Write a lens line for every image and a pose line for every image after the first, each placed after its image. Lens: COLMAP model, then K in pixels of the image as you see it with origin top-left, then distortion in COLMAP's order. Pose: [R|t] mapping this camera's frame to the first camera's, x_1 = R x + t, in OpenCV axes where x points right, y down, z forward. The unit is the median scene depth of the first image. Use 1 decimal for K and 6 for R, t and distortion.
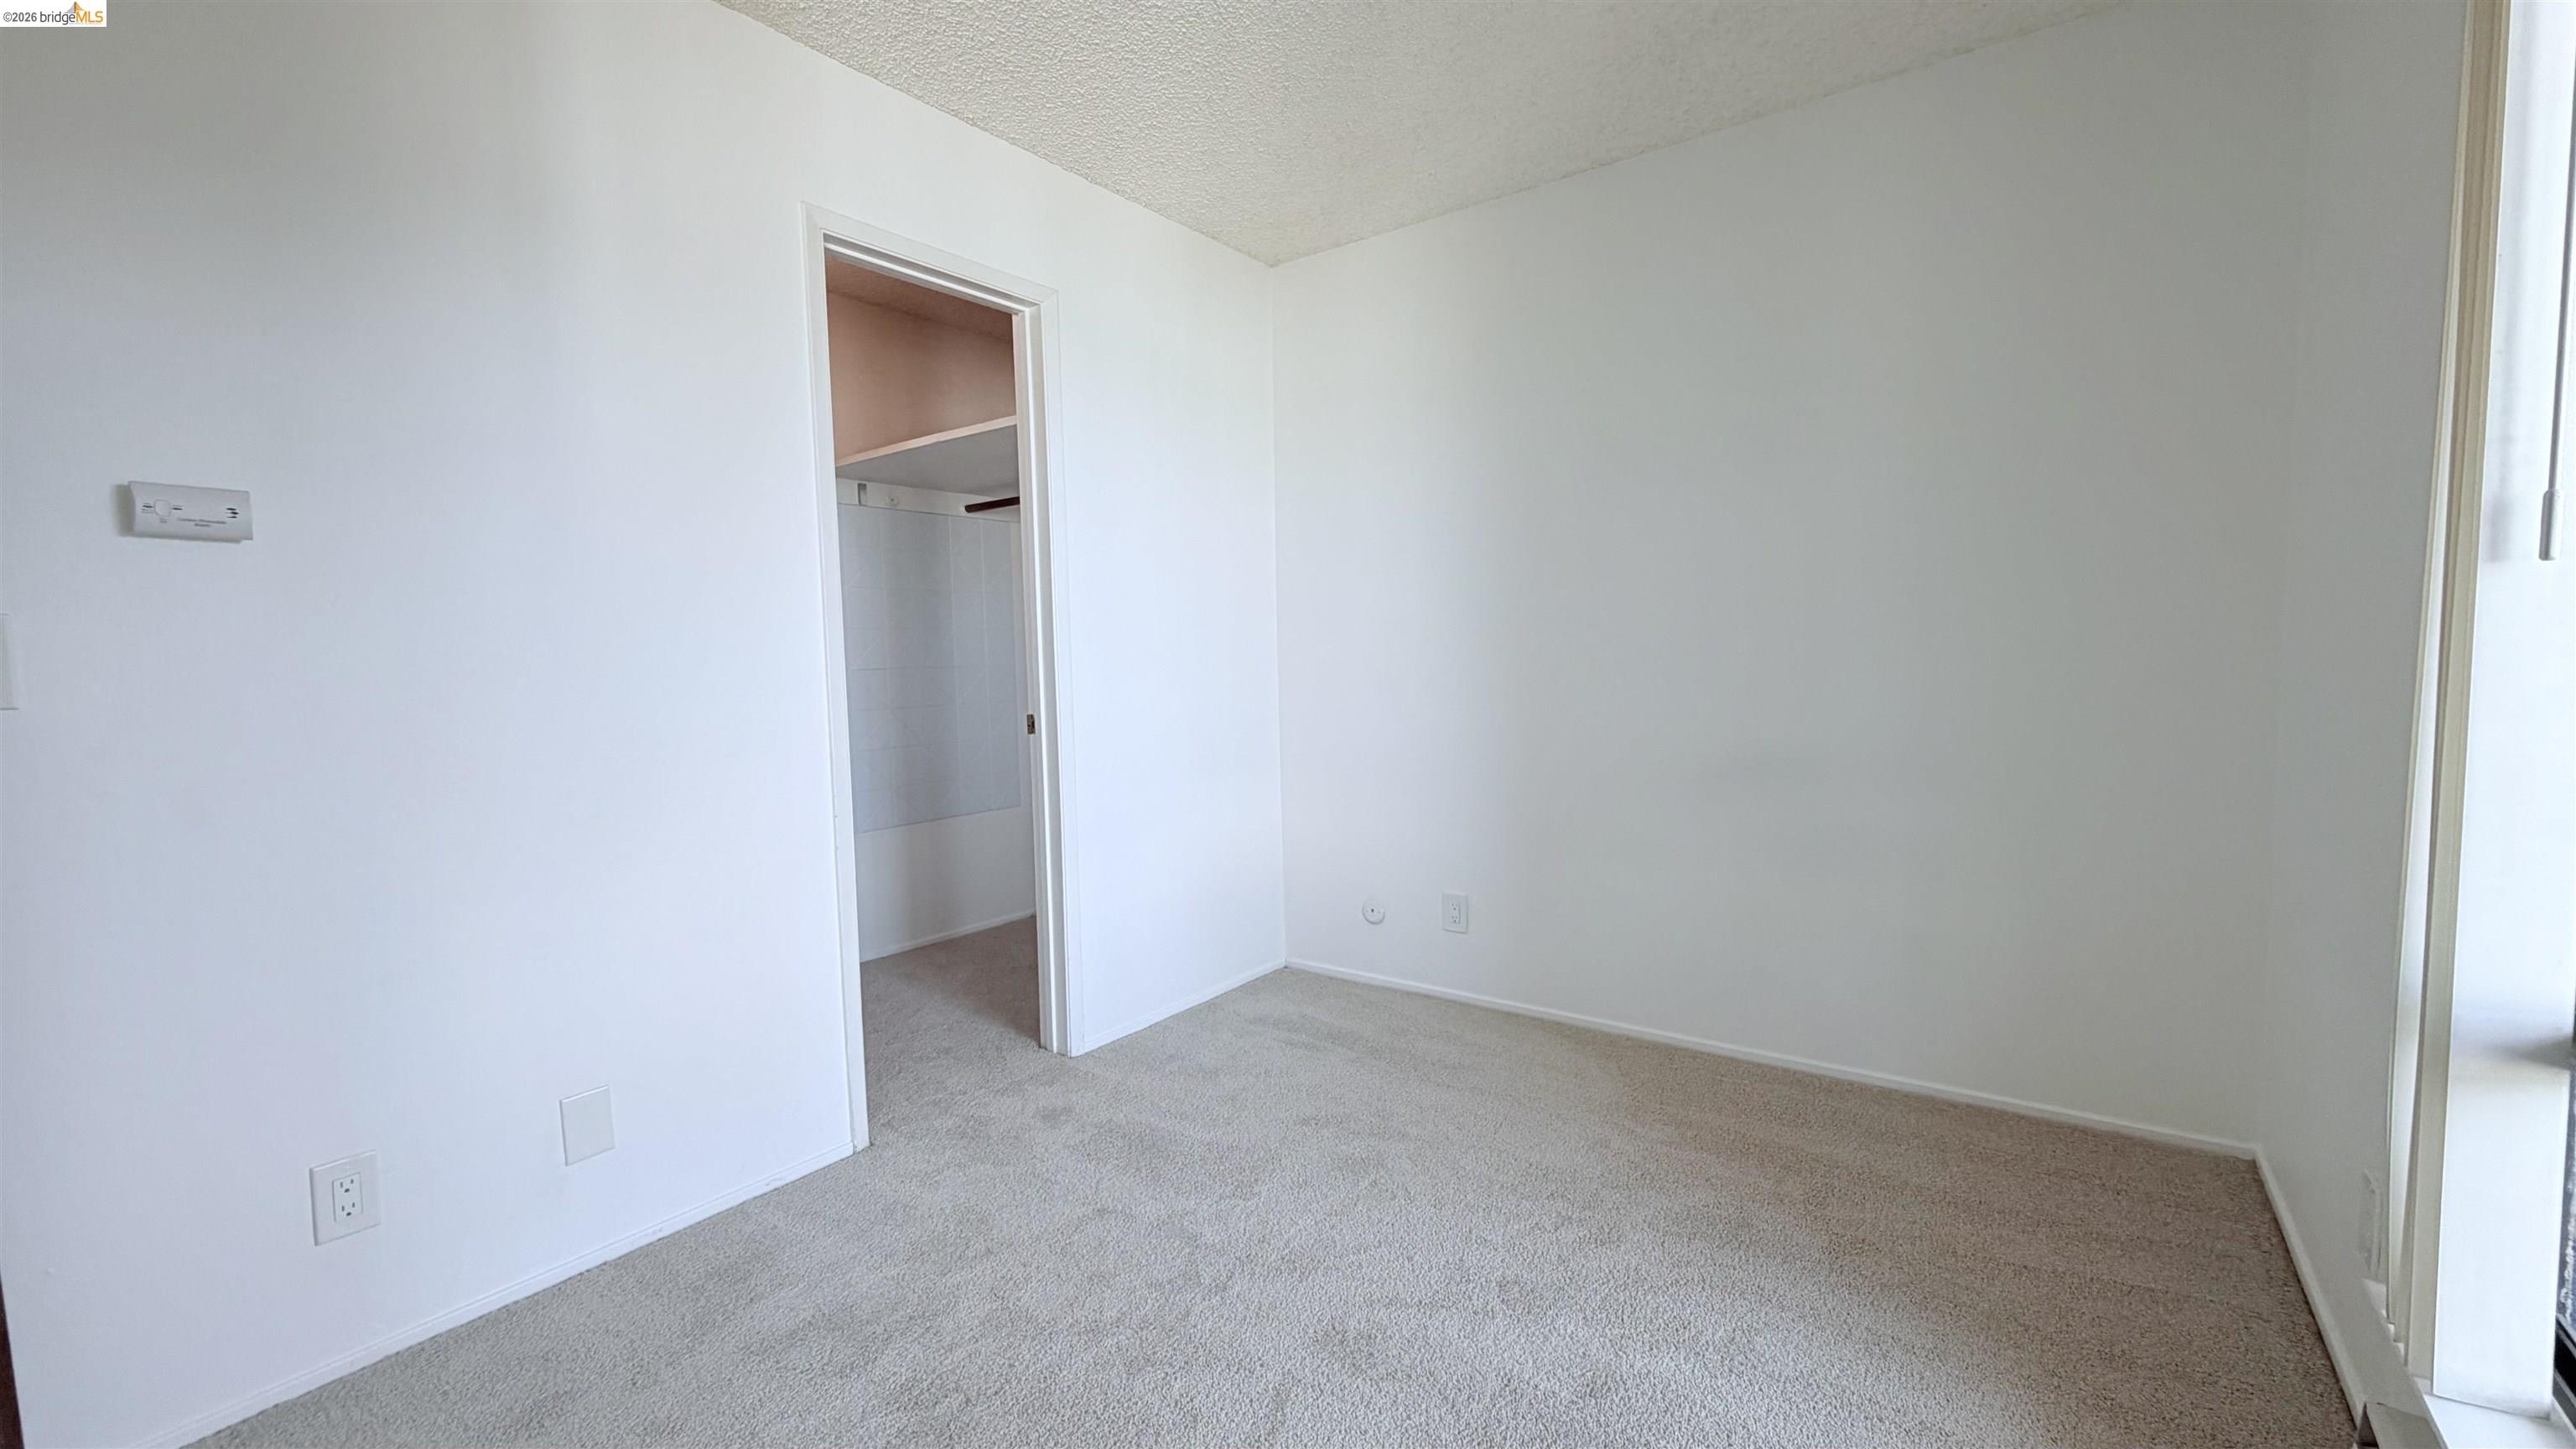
lens RADIAL K [[1024.7, 0, 1290.9], [0, 1024.7, 724.2], [0, 0, 1]] dist [-0.001339, 0.000120]
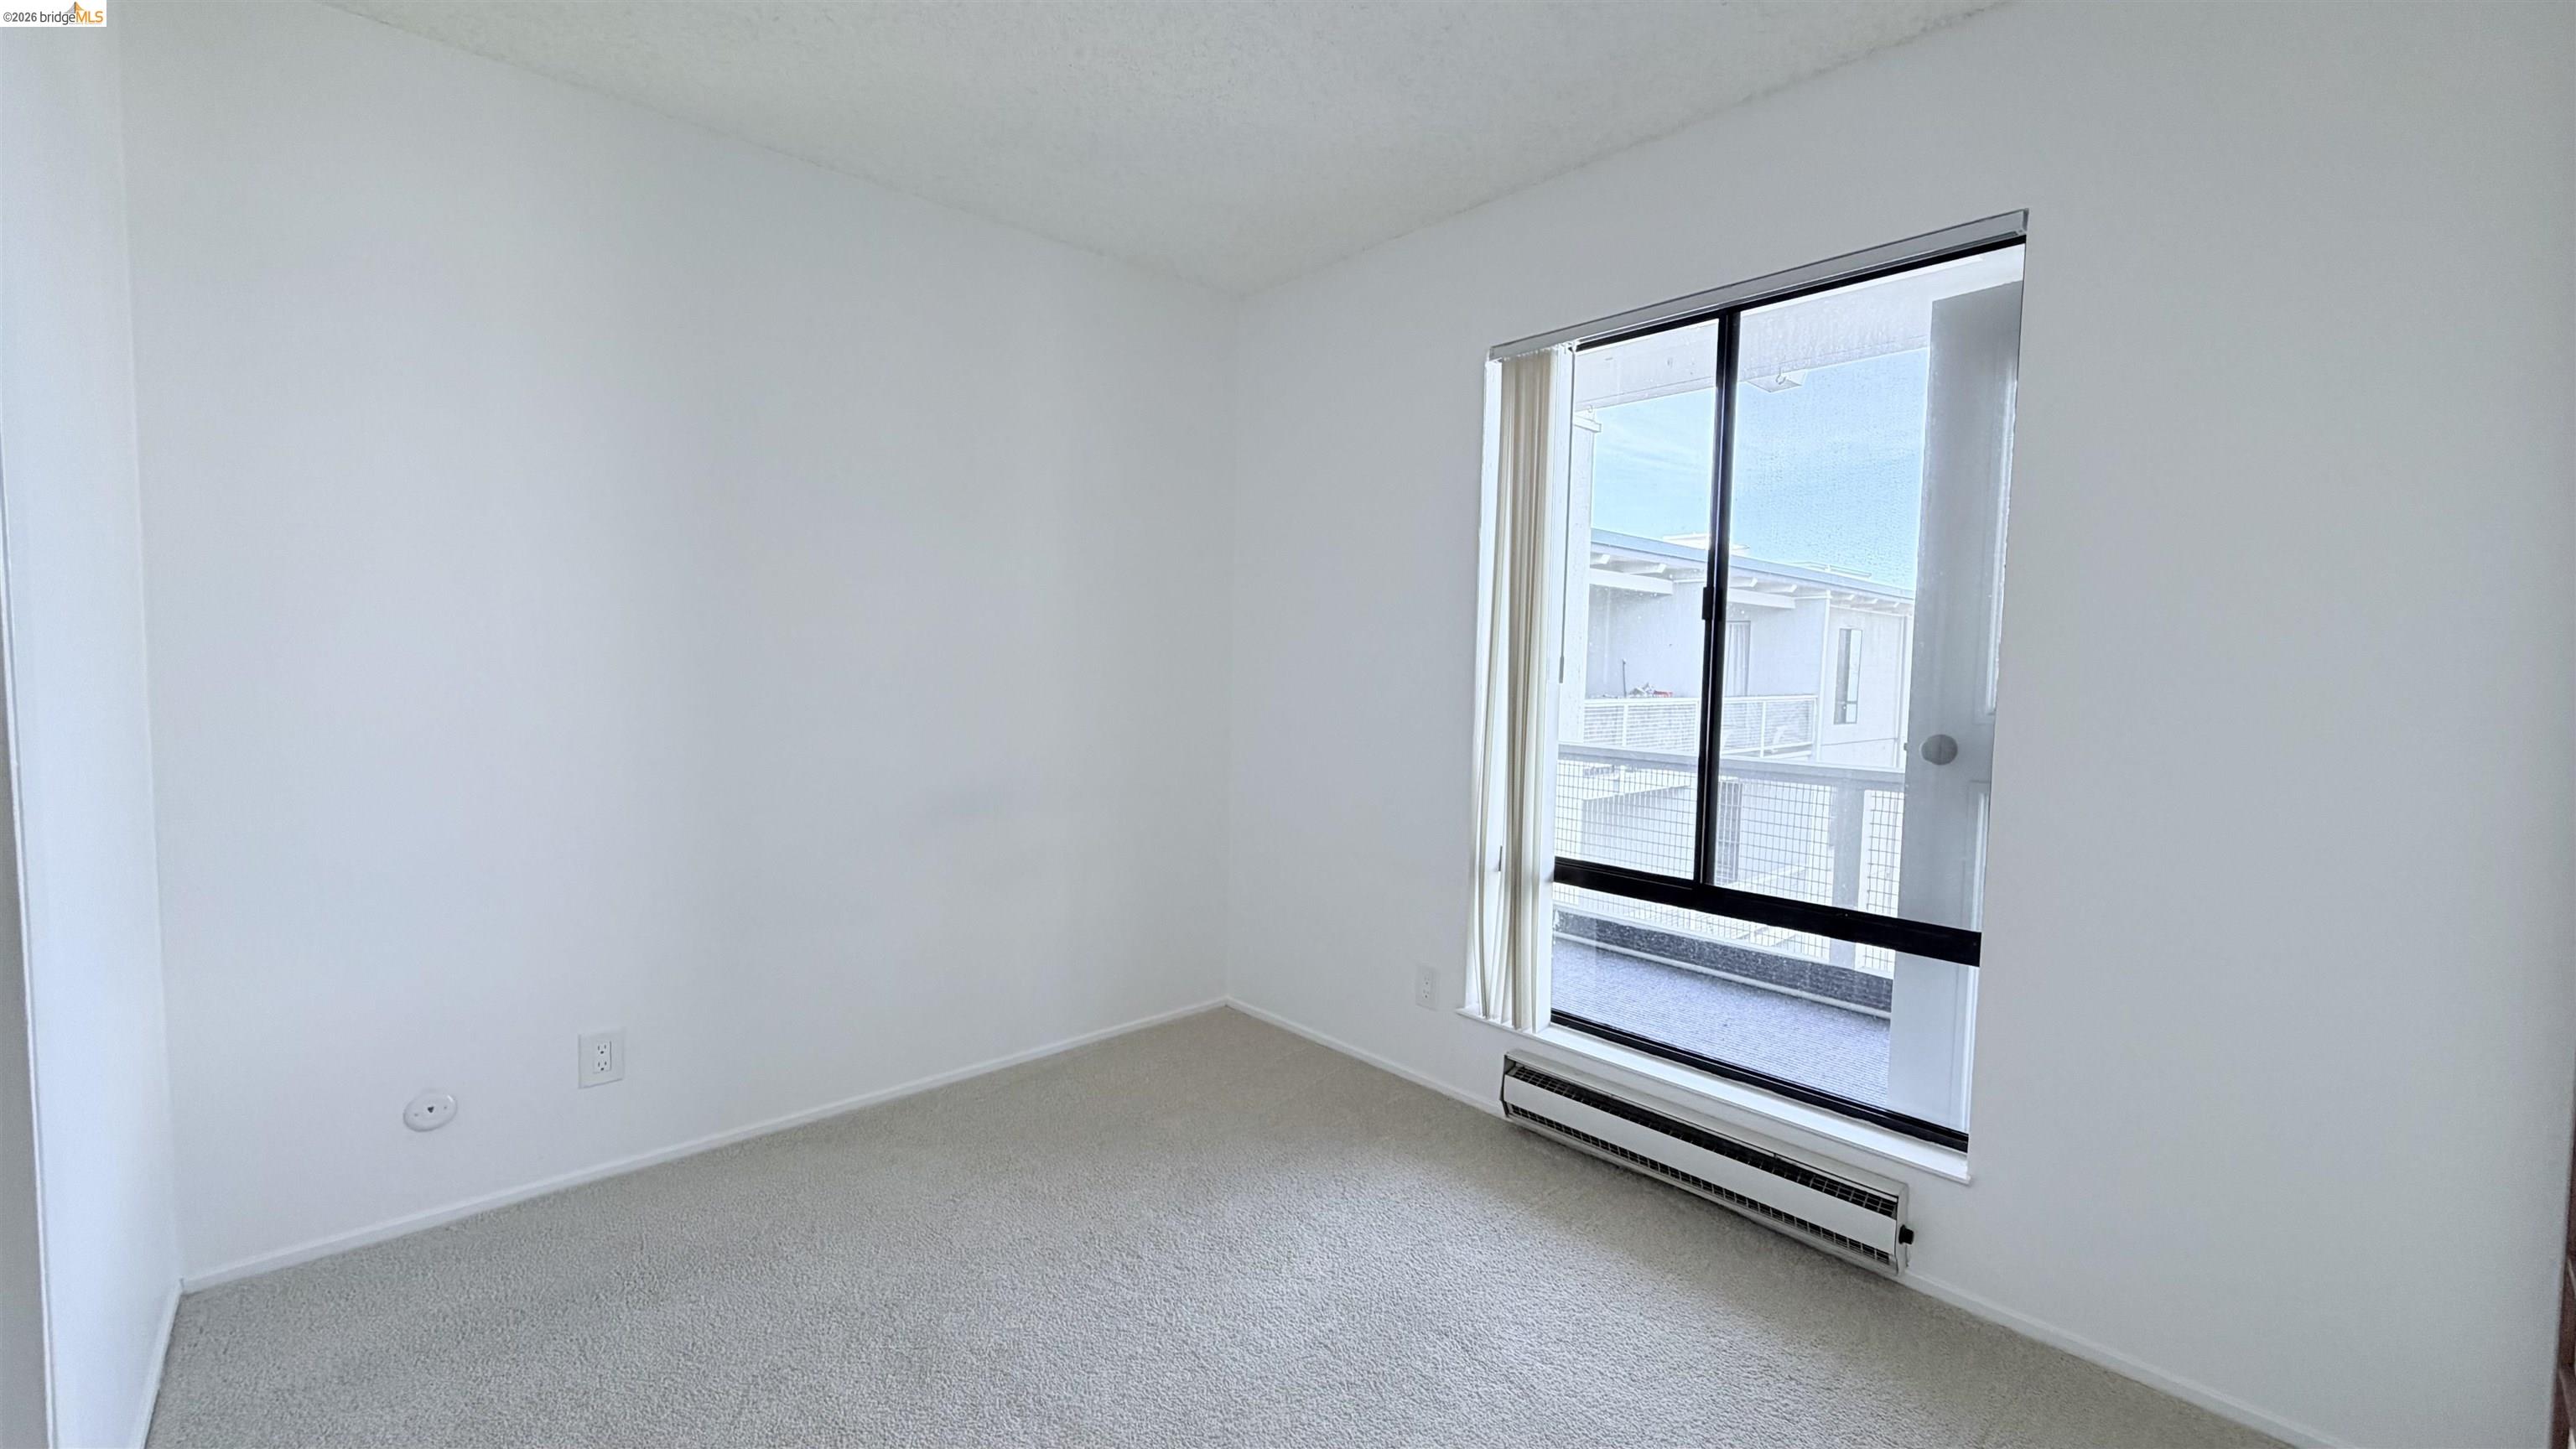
lens RADIAL K [[1024.7, 0, 1282.7], [0, 1024.7, 709.7], [0, 0, 1]] dist [-0.001339, 0.000120]
pose [[0.191705, -0.019390, 0.981261, -0.480202], [0.044626, 0.998943, 0.011021, -0.051794], [-0.980438, 0.041677, 0.192367, 0.398630]]
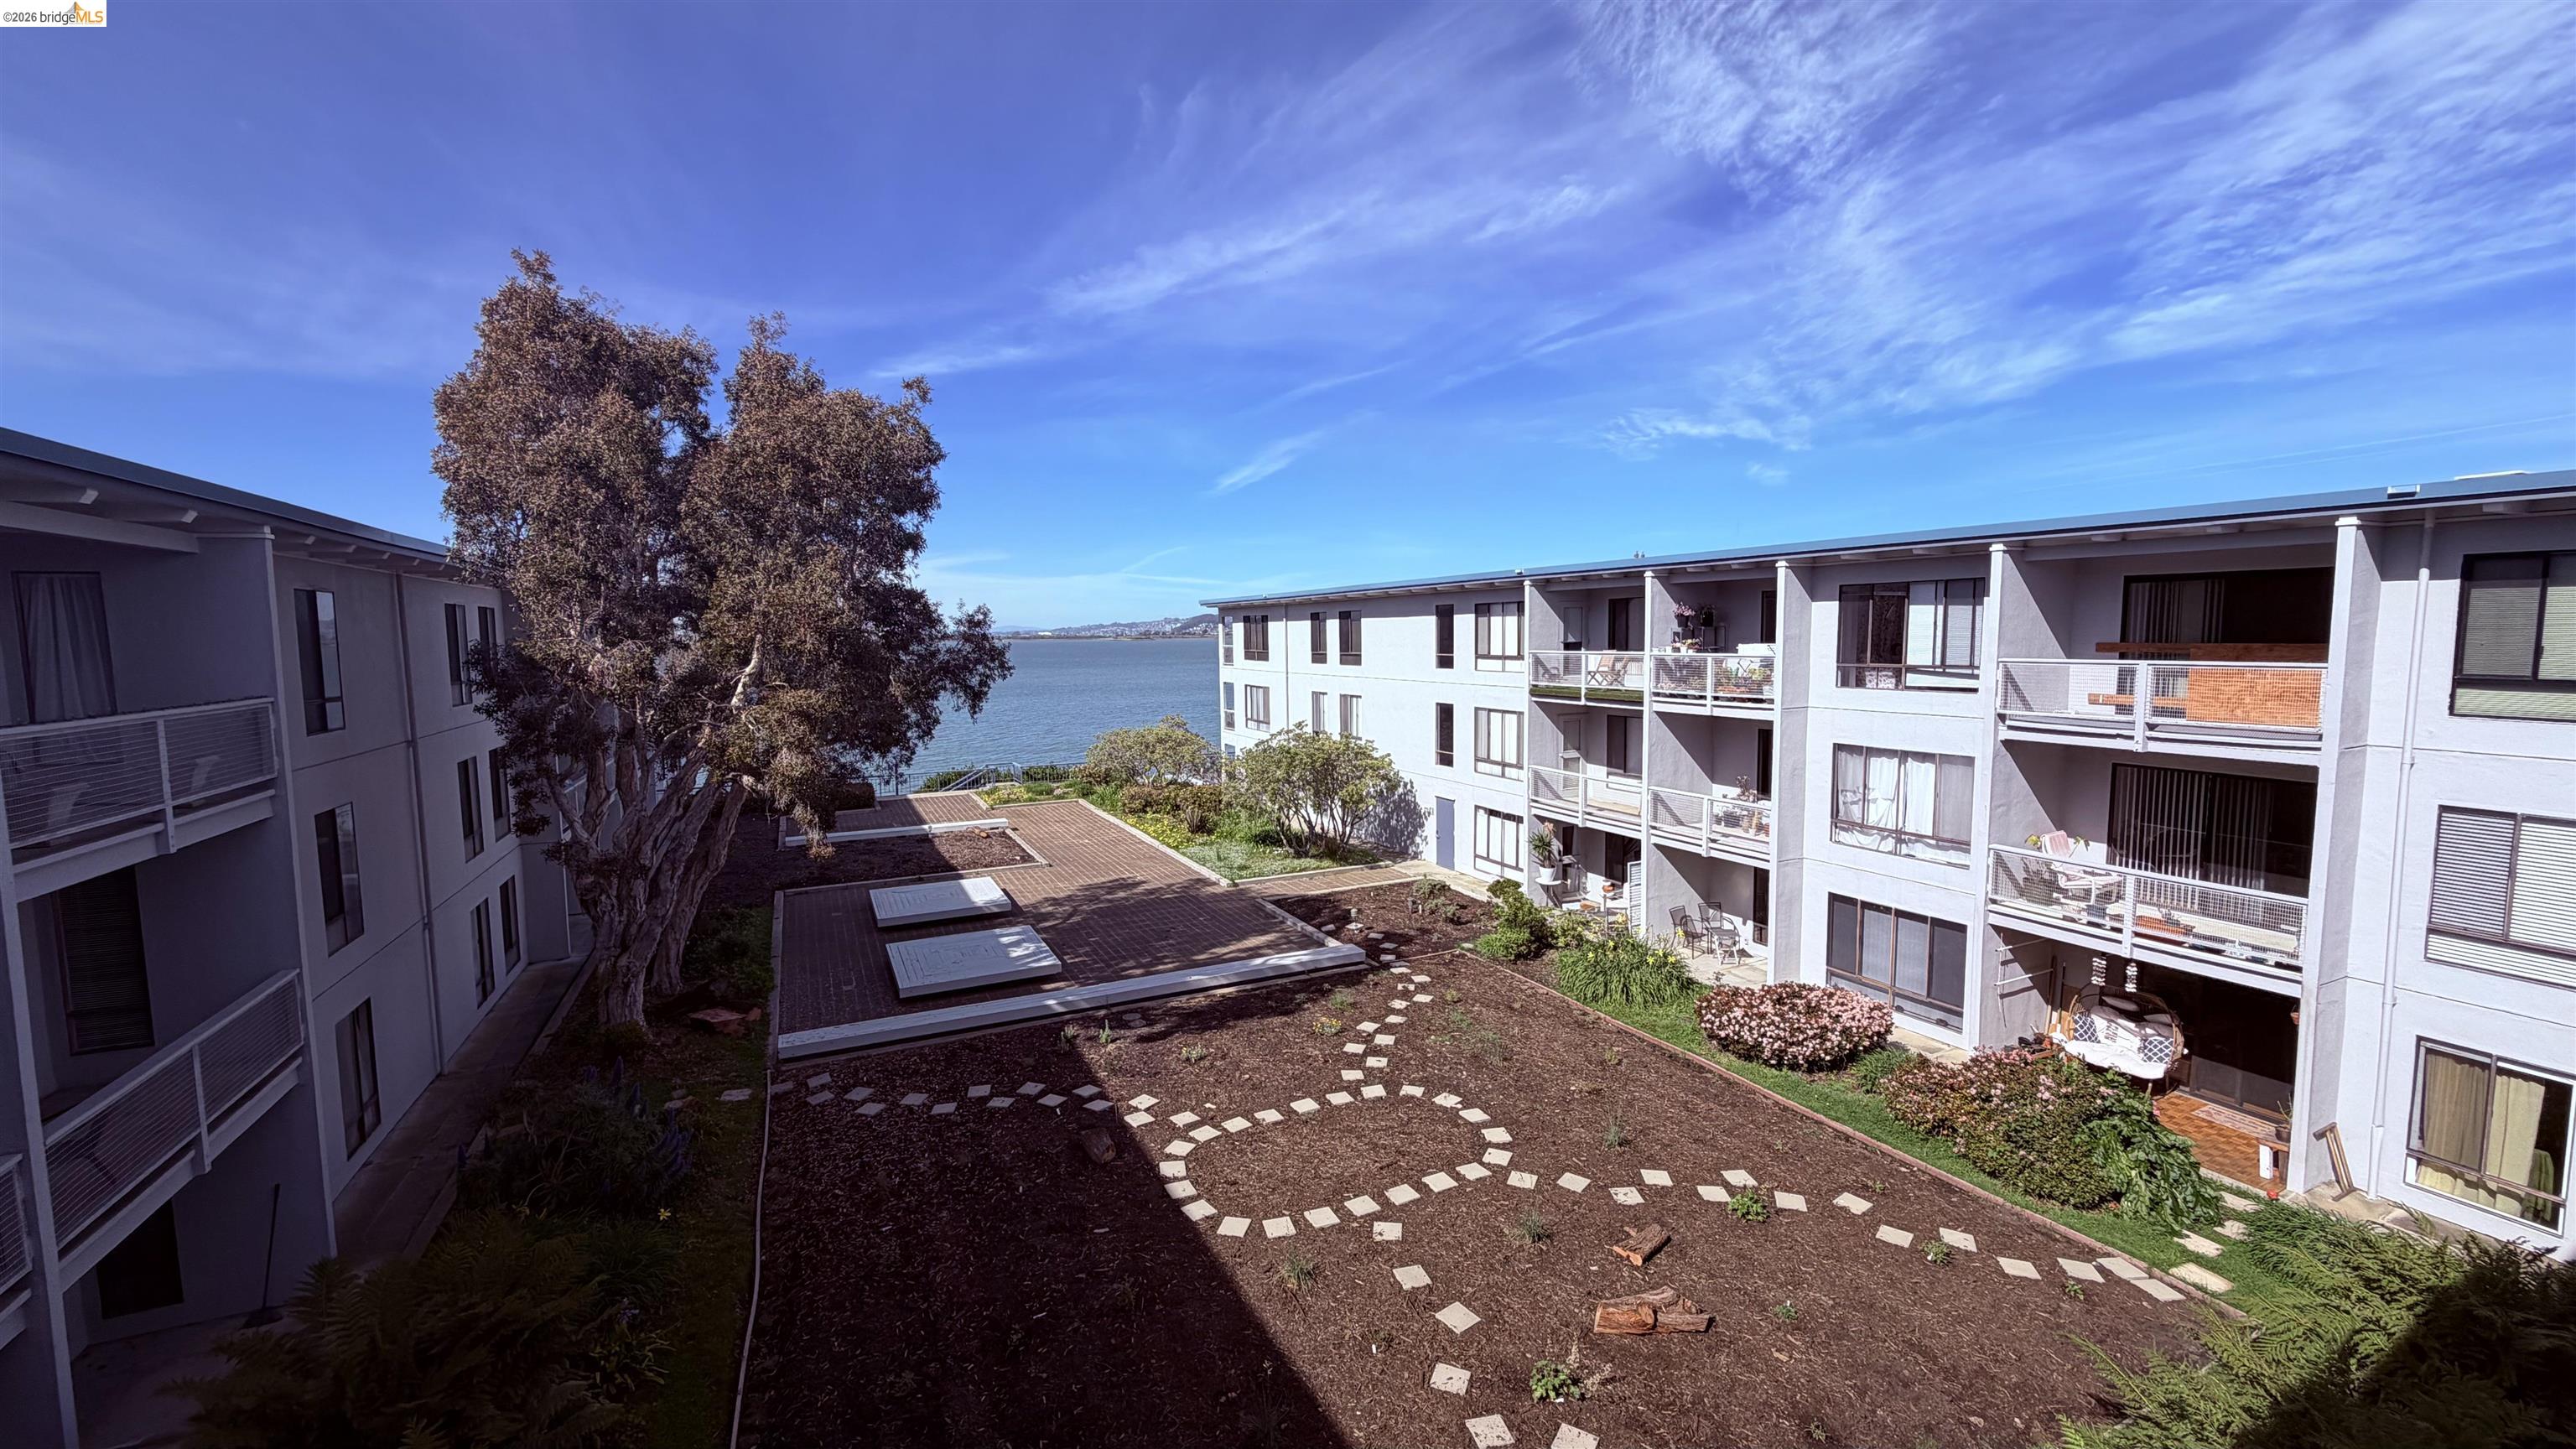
lens RADIAL K [[1024.7, 0, 1281.6], [0, 1024.7, 728.1], [0, 0, 1]] dist [-0.001339, 0.000120]
pose [[-0.880509, -0.010668, 0.473909, 0.906058], [0.065276, 0.987494, 0.143510, -0.105011], [-0.469513, 0.157296, -0.868801, 0.032259]]
